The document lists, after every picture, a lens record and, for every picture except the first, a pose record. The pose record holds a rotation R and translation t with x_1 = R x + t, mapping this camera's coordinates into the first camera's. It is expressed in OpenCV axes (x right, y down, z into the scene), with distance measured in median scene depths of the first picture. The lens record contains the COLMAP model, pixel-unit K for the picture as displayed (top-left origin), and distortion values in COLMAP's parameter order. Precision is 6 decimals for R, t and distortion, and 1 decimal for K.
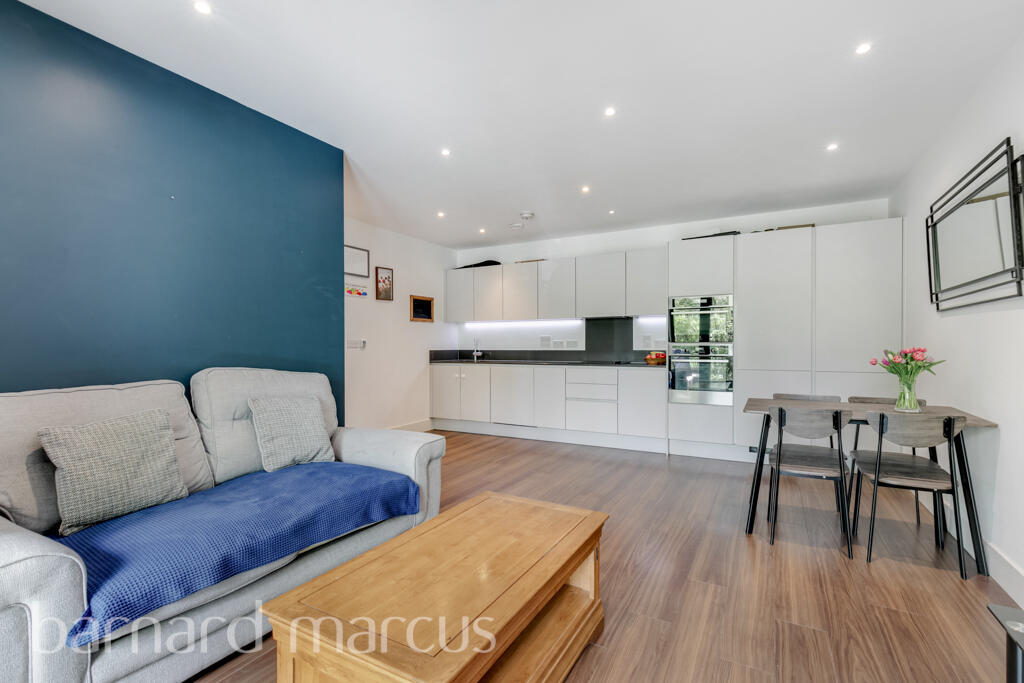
lens RADIAL K [[466.6, 0, 512.0], [0, 466.6, 341.5], [0, 0, 1]] dist [0.000088, 0.000199]
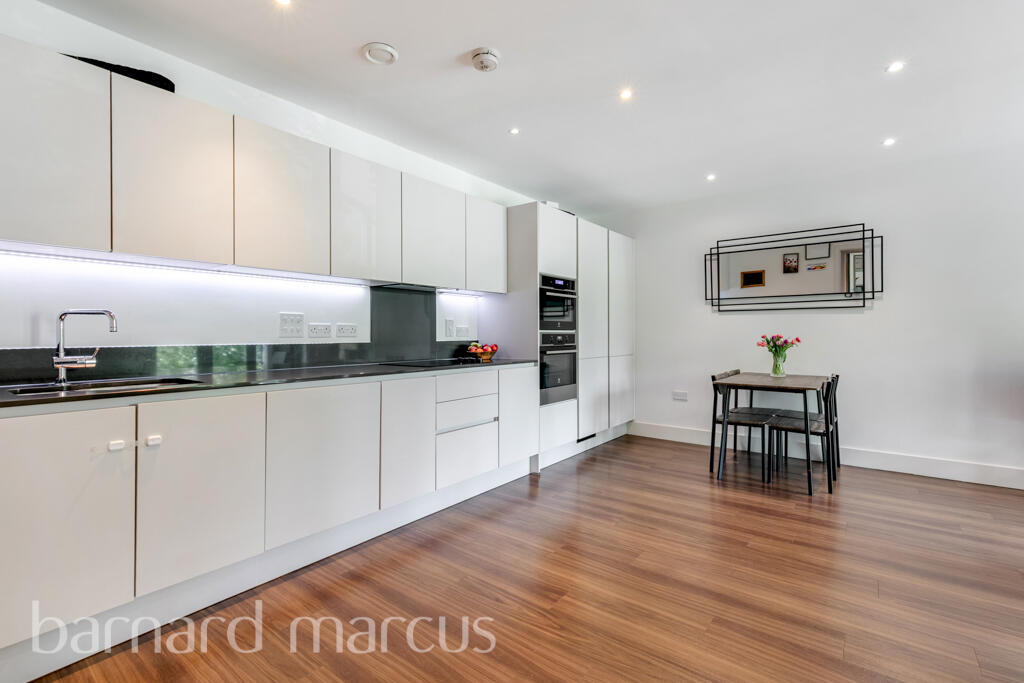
lens RADIAL K [[466.6, 0, 512.0], [0, 466.6, 341.5], [0, 0, 1]] dist [0.000088, 0.000199]
pose [[0.131424, -0.007224, 0.991300, -0.351438], [-0.000075, 0.999973, 0.007297, 0.012902], [-0.991326, -0.001033, 0.131420, 0.767708]]
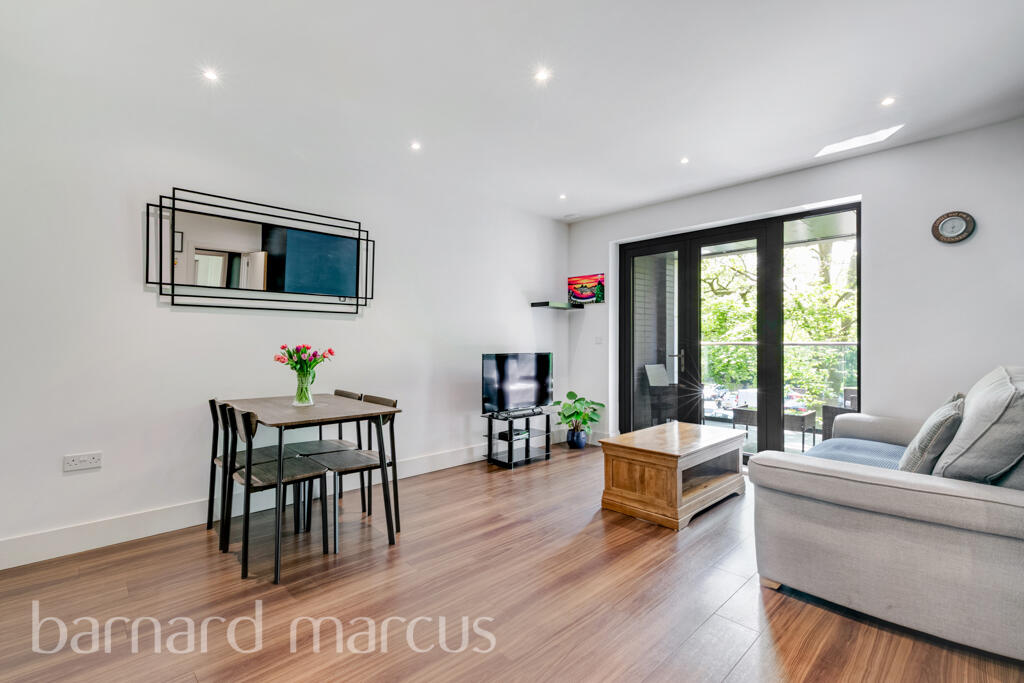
lens RADIAL K [[466.6, 0, 512.0], [0, 466.6, 341.5], [0, 0, 1]] dist [0.000088, 0.000199]
pose [[-0.965095, -0.004421, 0.261862, 0.016464], [-0.003397, 0.999985, 0.004365, 0.001676], [-0.261877, 0.003323, -0.965096, 0.892011]]
